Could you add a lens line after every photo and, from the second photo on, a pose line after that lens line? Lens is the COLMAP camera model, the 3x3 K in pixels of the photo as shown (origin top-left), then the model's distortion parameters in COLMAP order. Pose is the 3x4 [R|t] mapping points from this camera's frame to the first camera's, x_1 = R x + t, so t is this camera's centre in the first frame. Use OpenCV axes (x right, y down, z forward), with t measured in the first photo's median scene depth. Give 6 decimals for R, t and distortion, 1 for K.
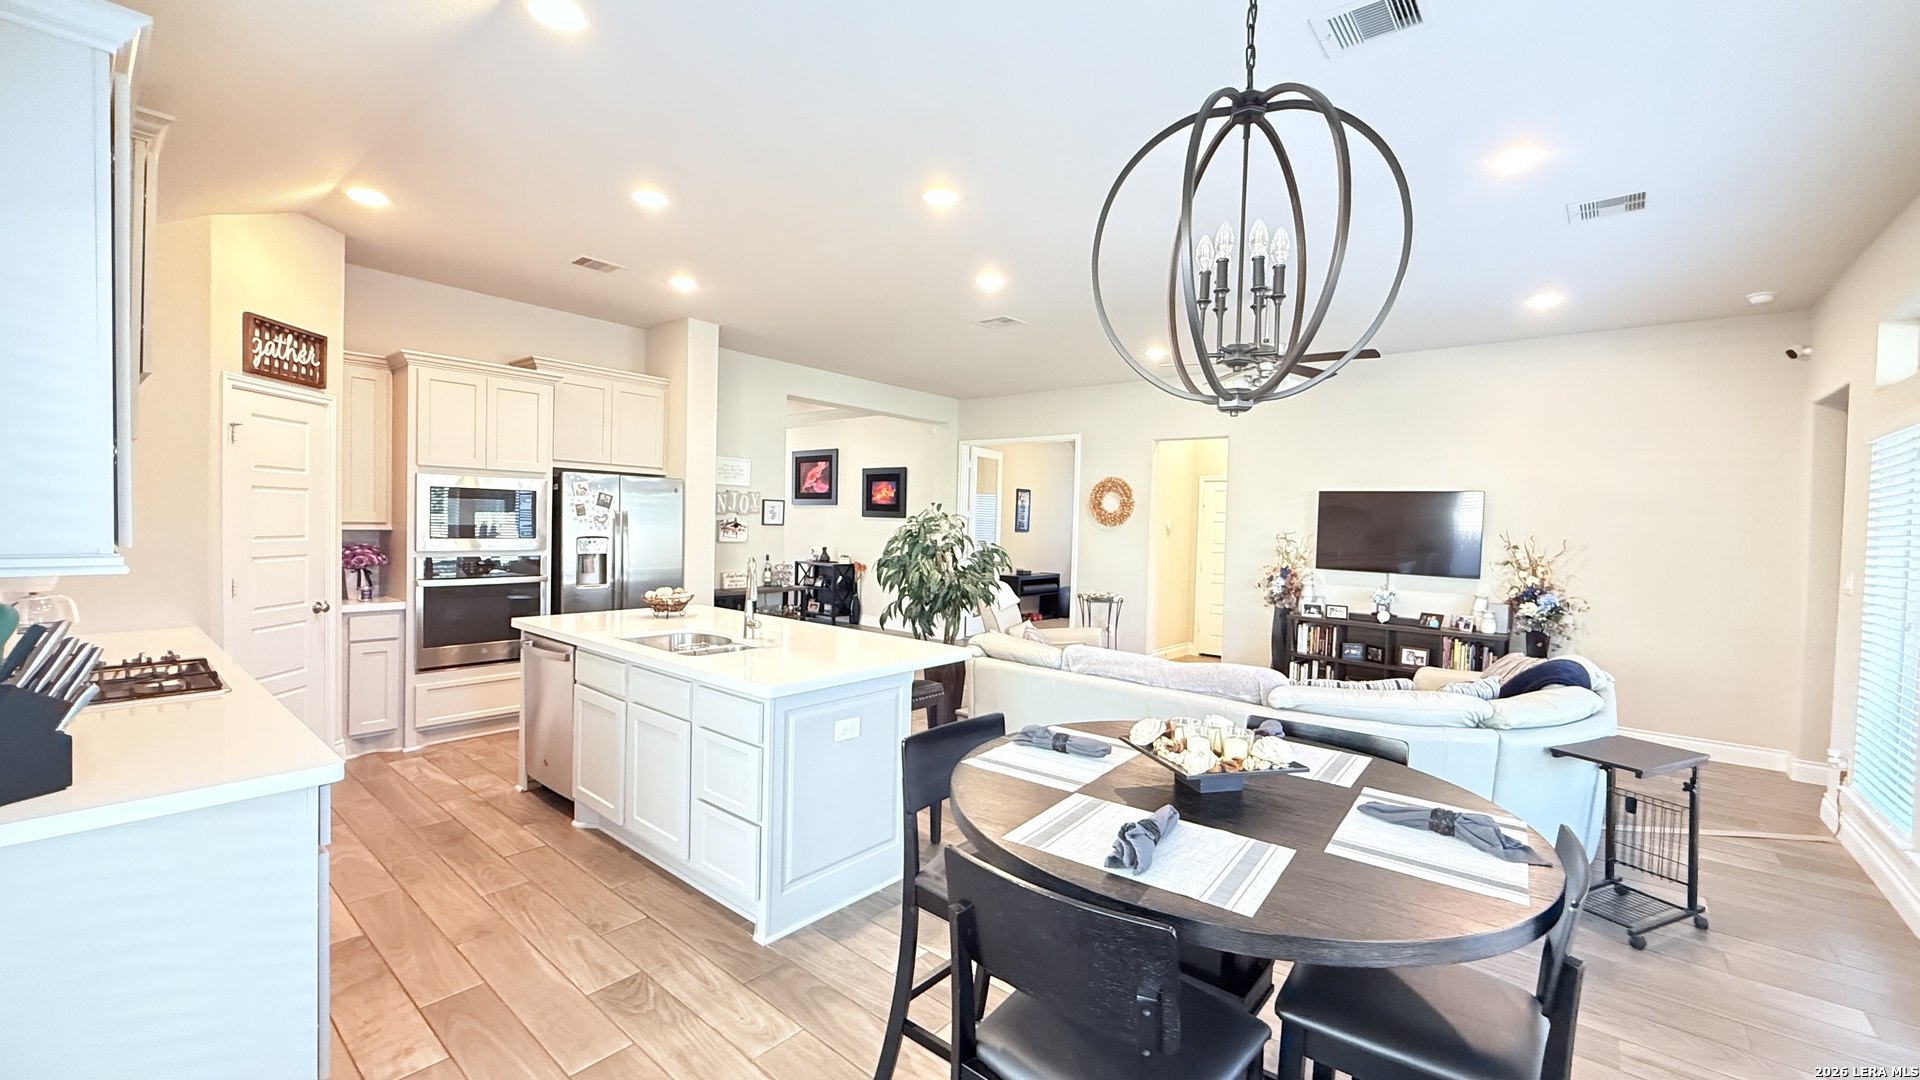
lens RADIAL K [[759.0, 0, 968.3], [0, 759.0, 541.8], [0, 0, 1]] dist [0.000666, -0.000636]
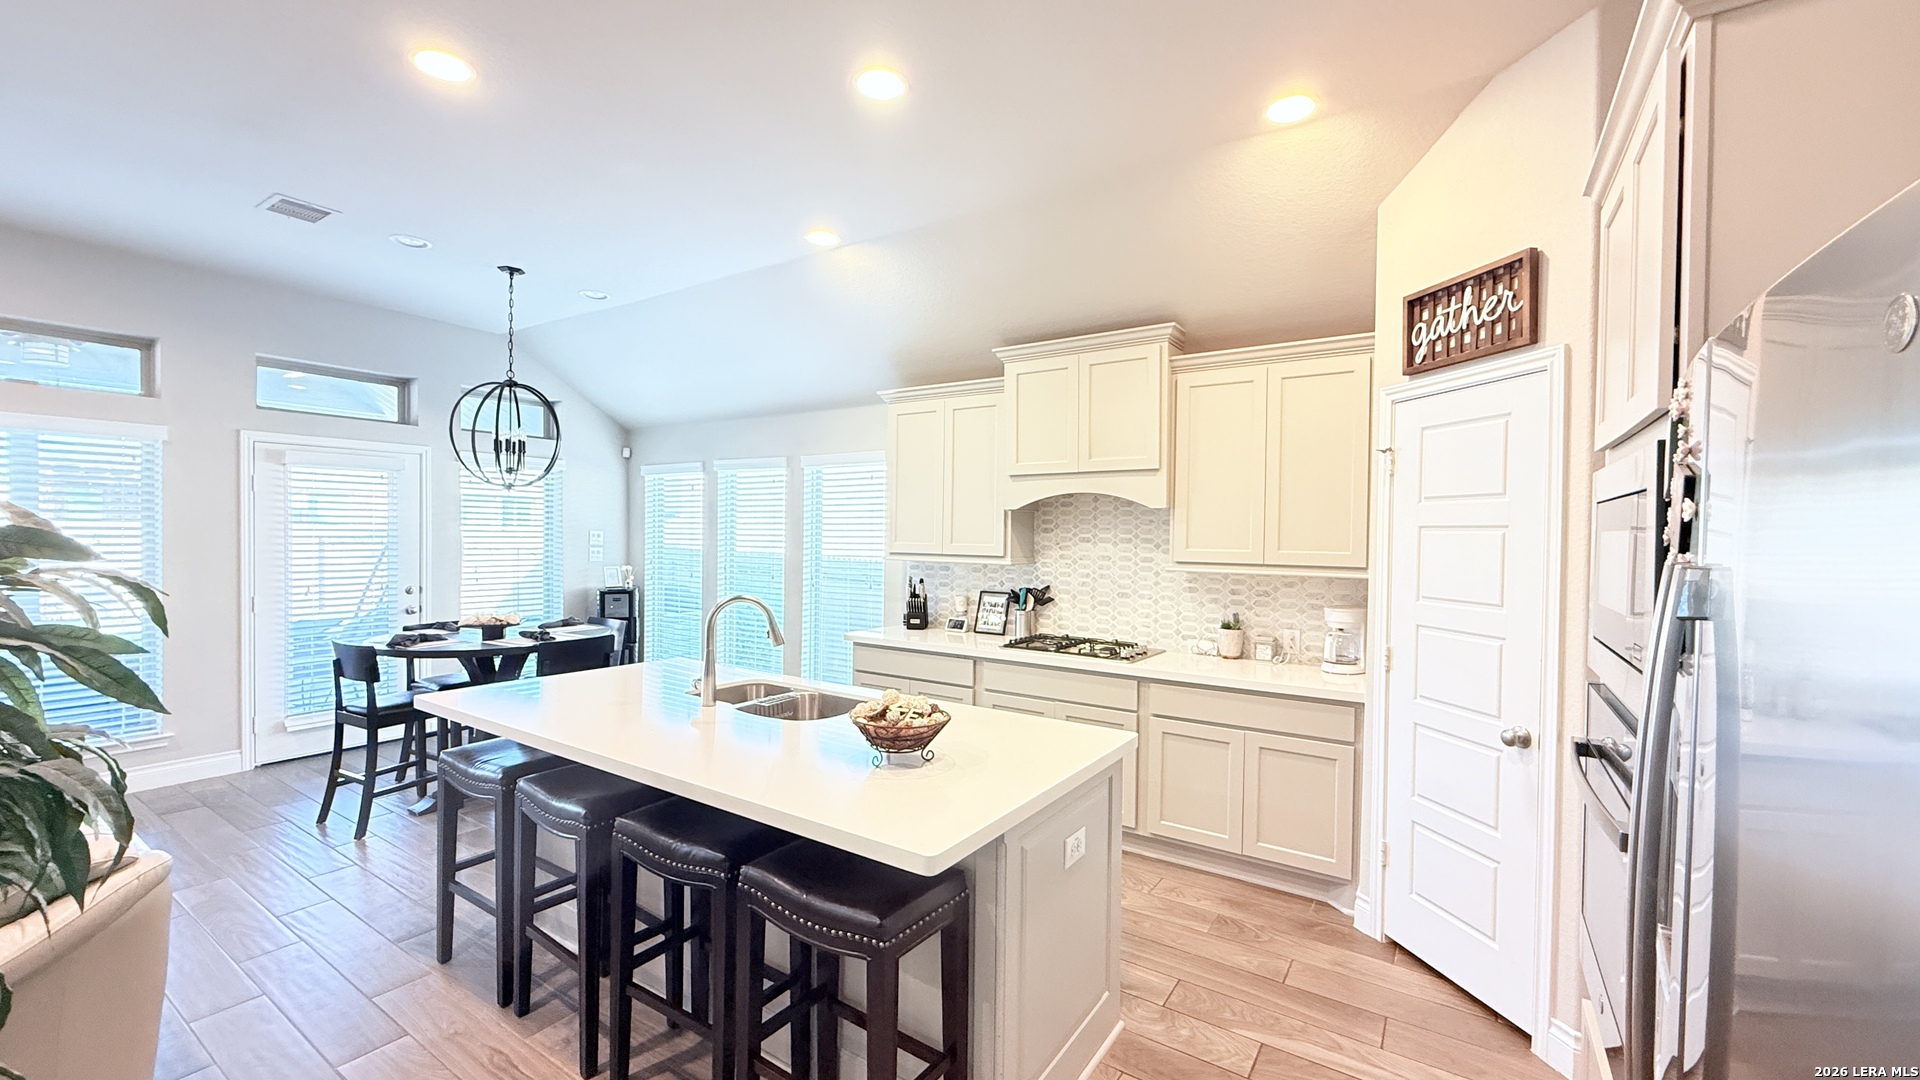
lens RADIAL K [[759.0, 0, 955.4], [0, 759.0, 539.2], [0, 0, 1]] dist [0.000666, -0.000636]
pose [[-0.993327, -0.034112, -0.110175, -0.405639], [-0.037703, 0.998818, 0.030669, -0.064949], [0.108999, 0.034619, -0.993439, 1.610665]]
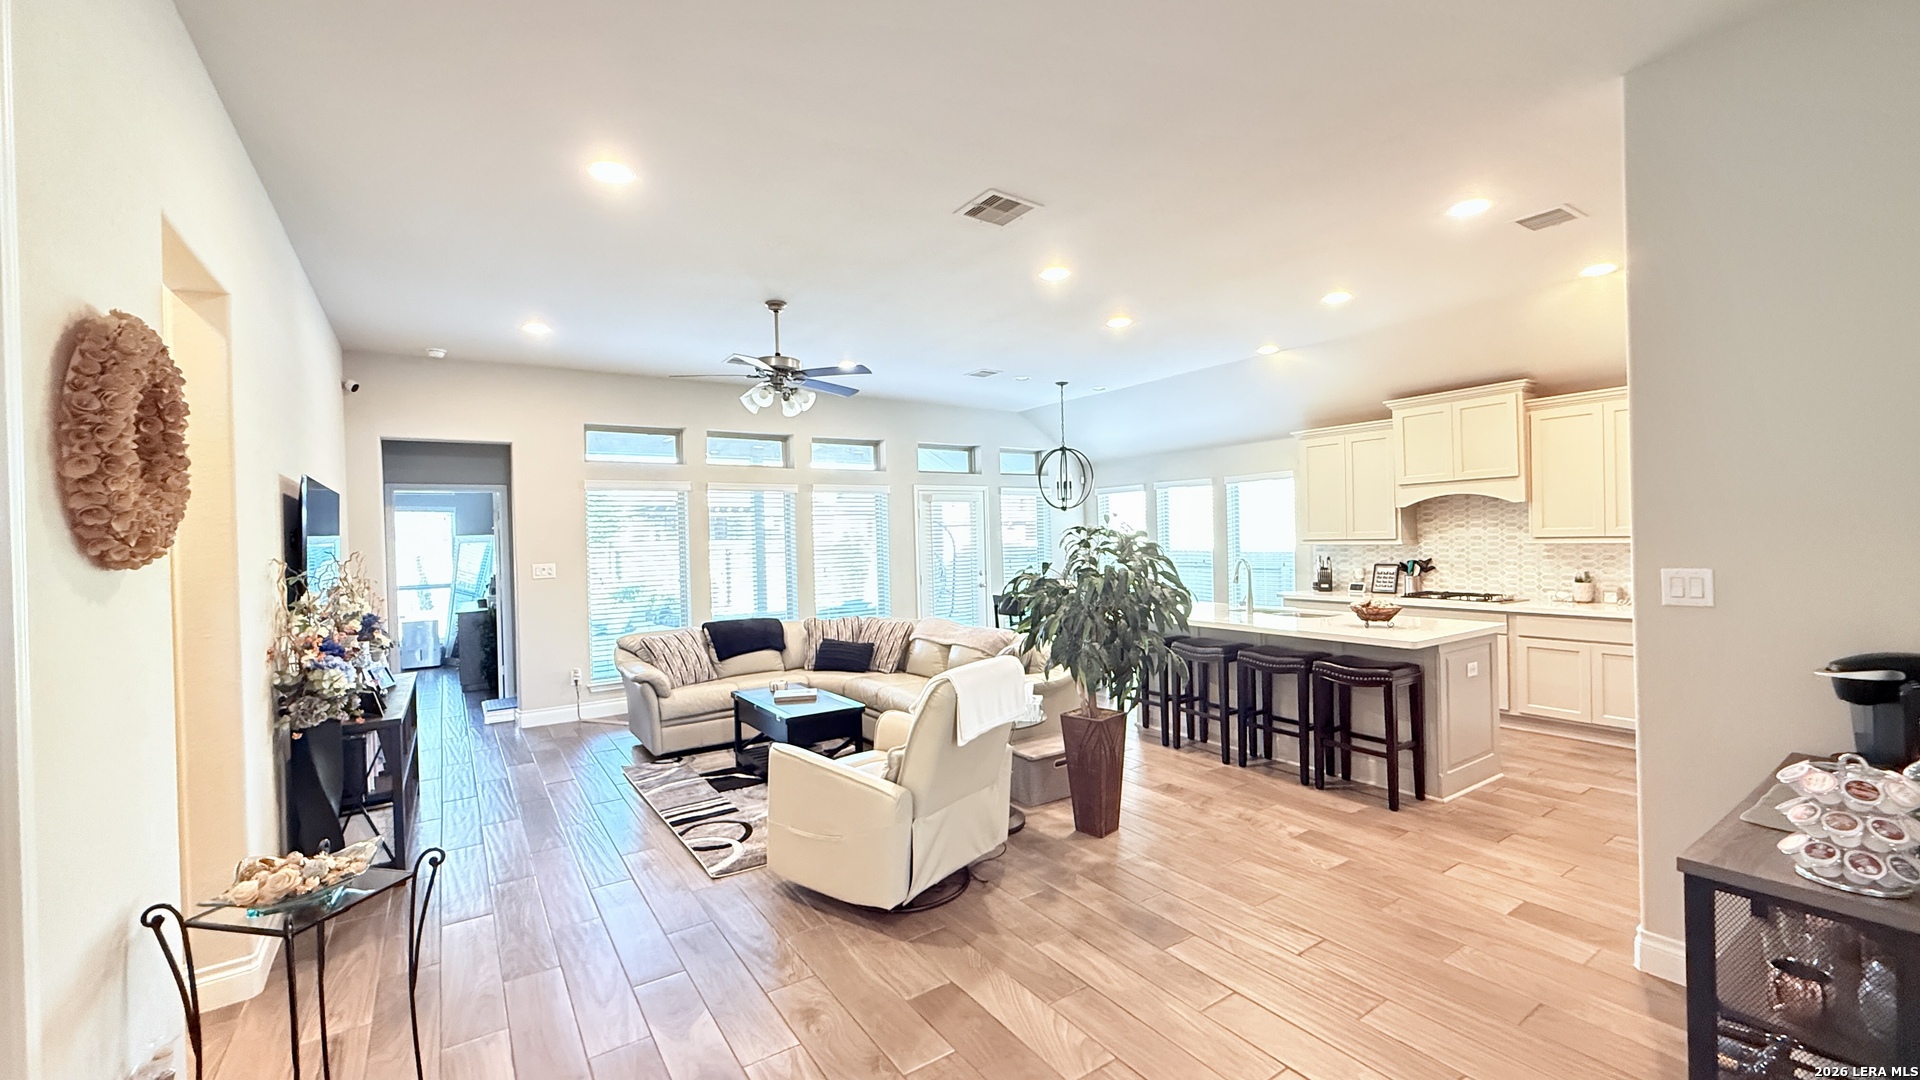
lens RADIAL K [[759.0, 0, 954.0], [0, 759.0, 540.7], [0, 0, 1]] dist [0.000666, -0.000636]
pose [[-0.960511, -0.000486, 0.278243, -0.136140], [0.009407, 0.999370, 0.034221, -0.070156], [-0.278084, 0.035487, -0.959901, 2.367604]]
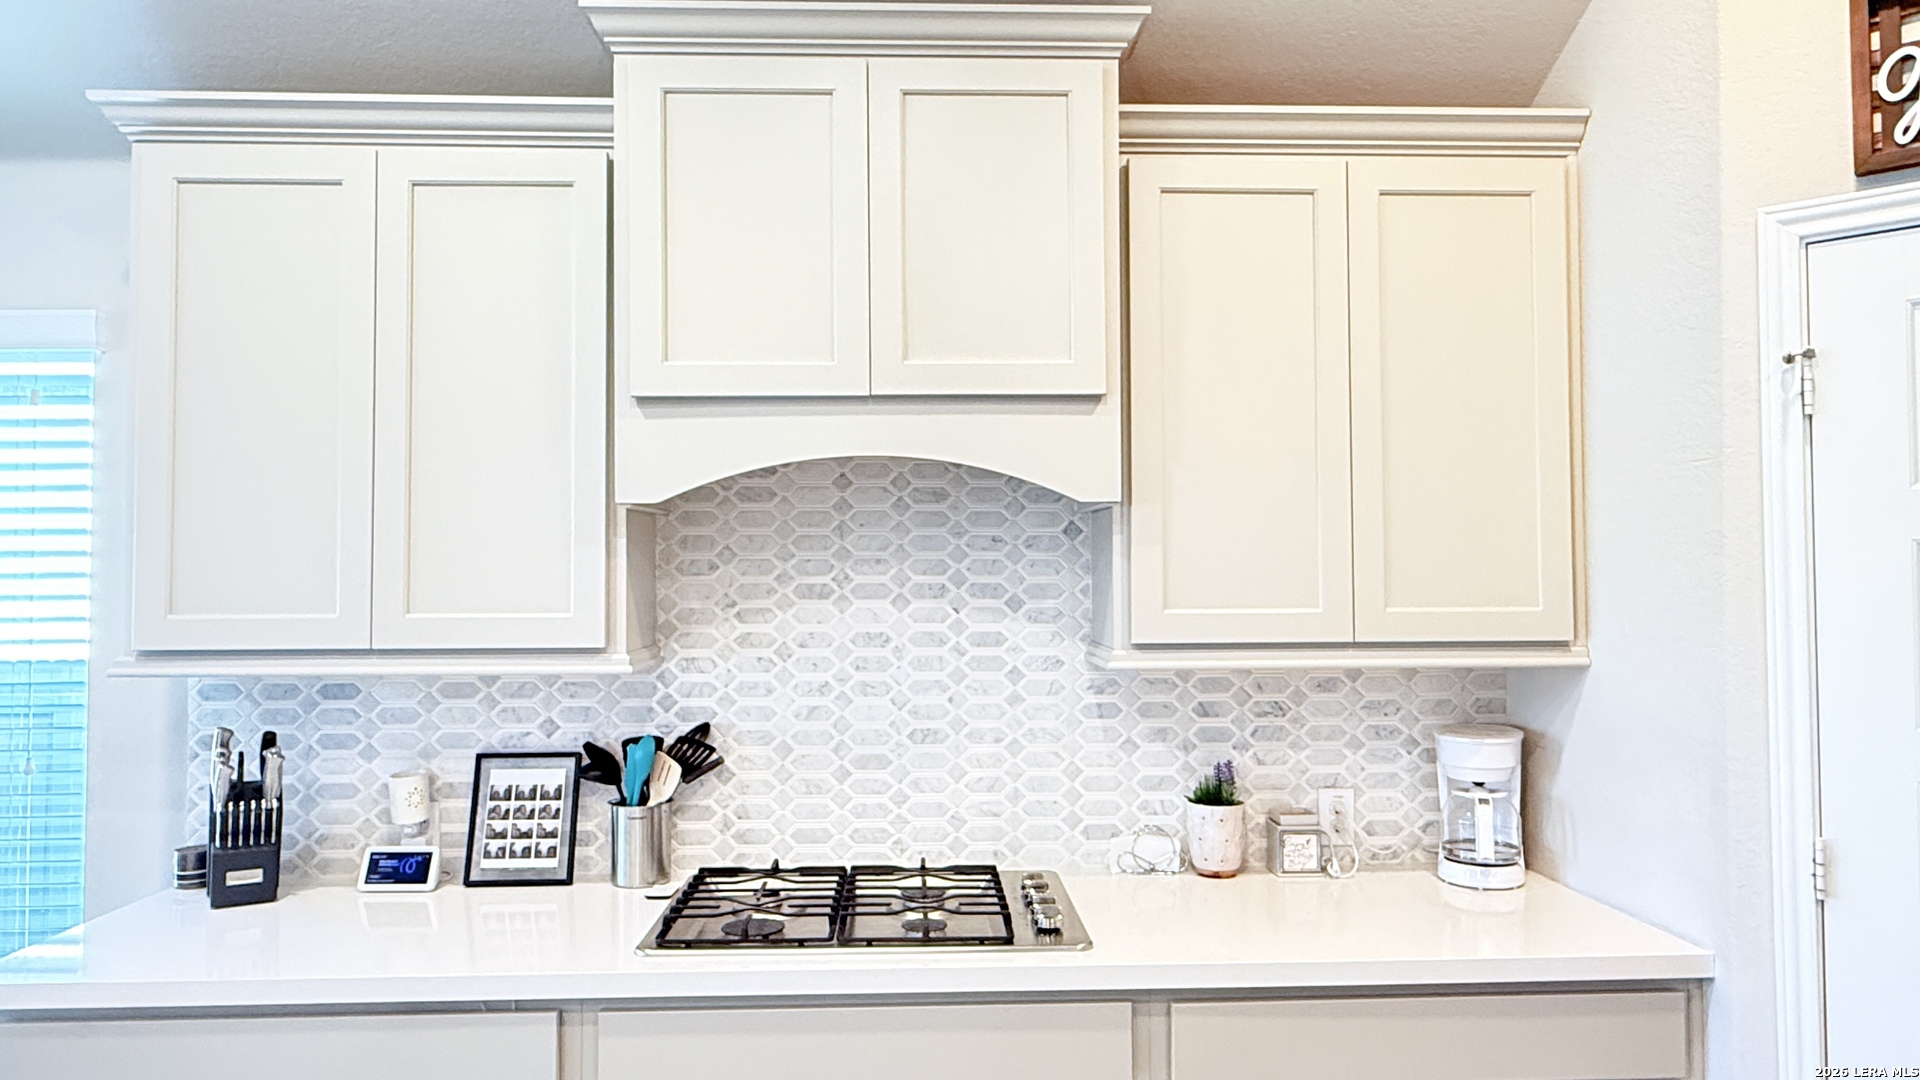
lens RADIAL K [[1202.0, 0, 949.8], [0, 1202.0, 541.6], [0, 0, 1]] dist [0.000720, 0.002331]
pose [[-0.737925, -0.039286, -0.673739, -0.334489], [-0.029069, 0.999228, -0.026428, -0.048981], [0.674257, 0.000083, -0.738497, 1.050939]]
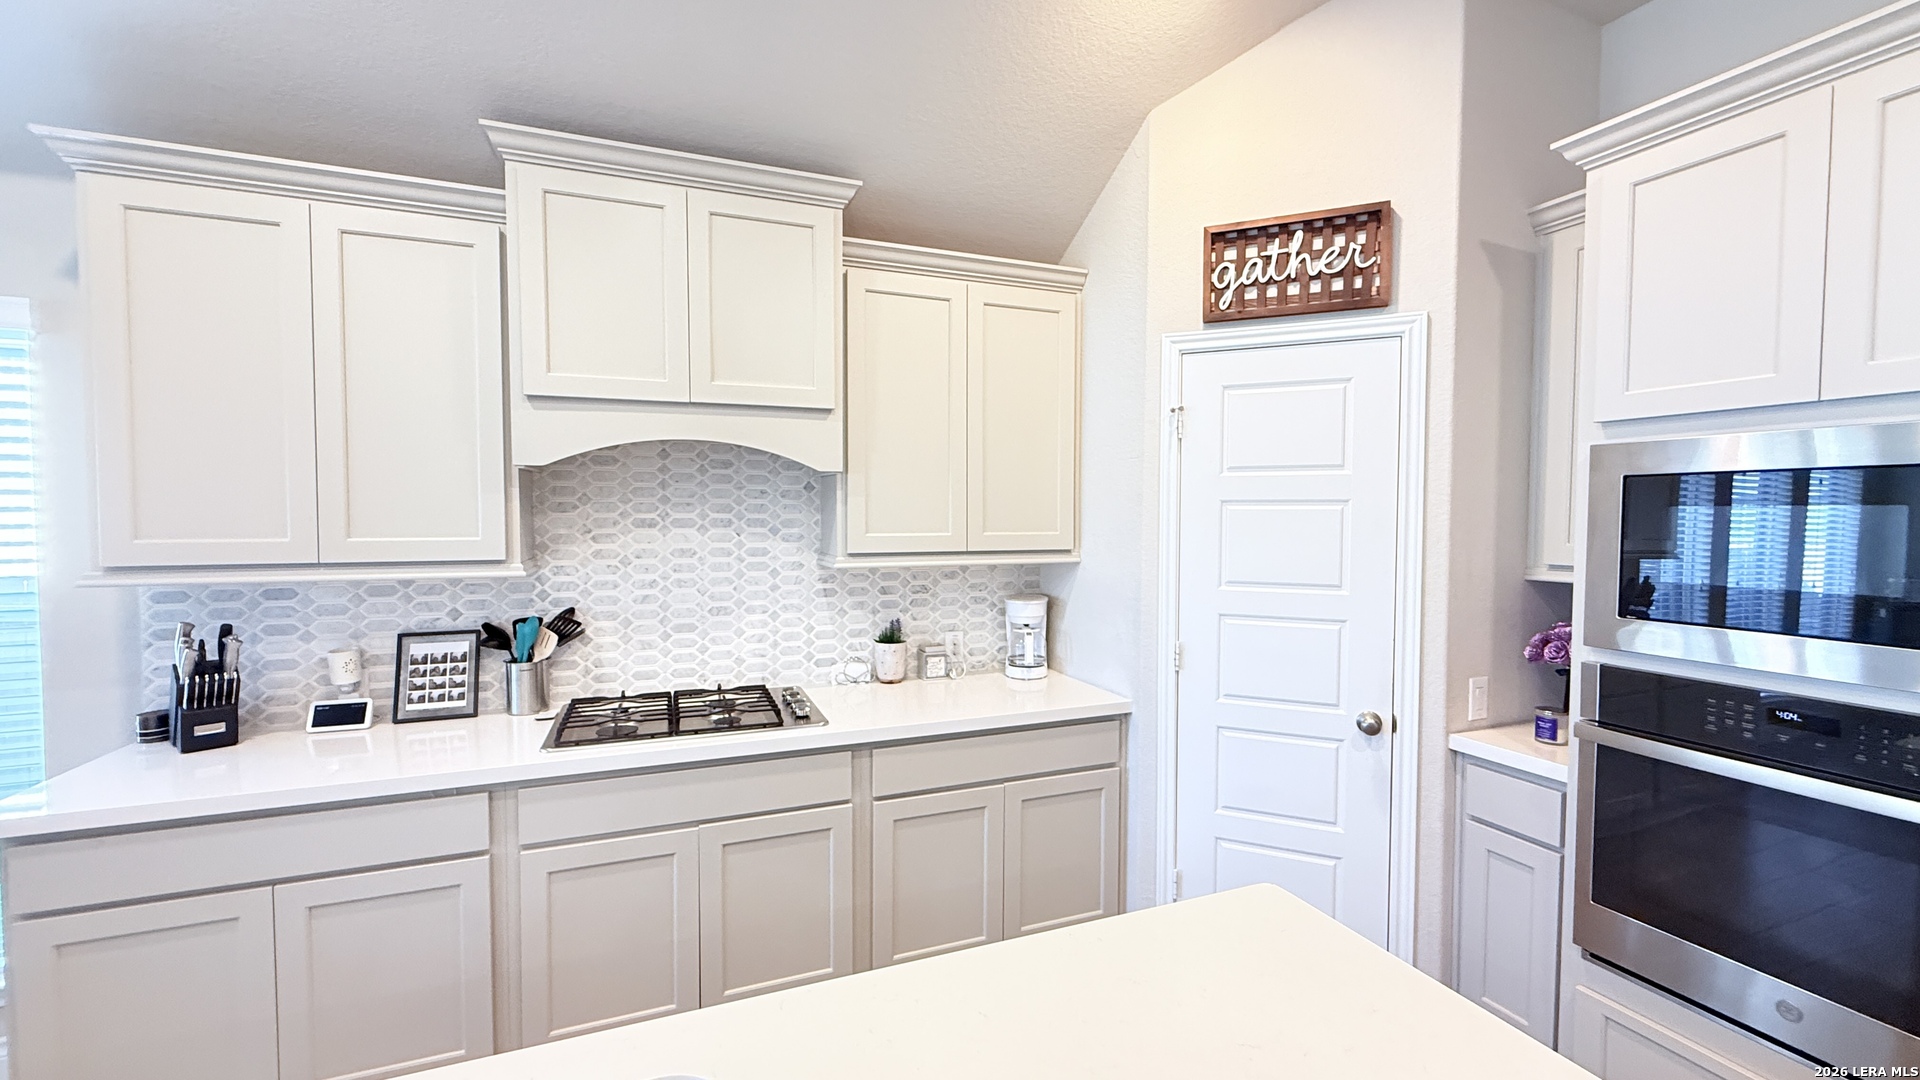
lens RADIAL K [[759.0, 0, 952.3], [0, 759.0, 539.1], [0, 0, 1]] dist [0.000666, -0.000636]
pose [[-0.476237, 0.006002, -0.879296, -0.272433], [-0.034061, 0.999100, 0.025267, -0.048697], [0.878657, 0.041983, -0.475605, 1.062687]]
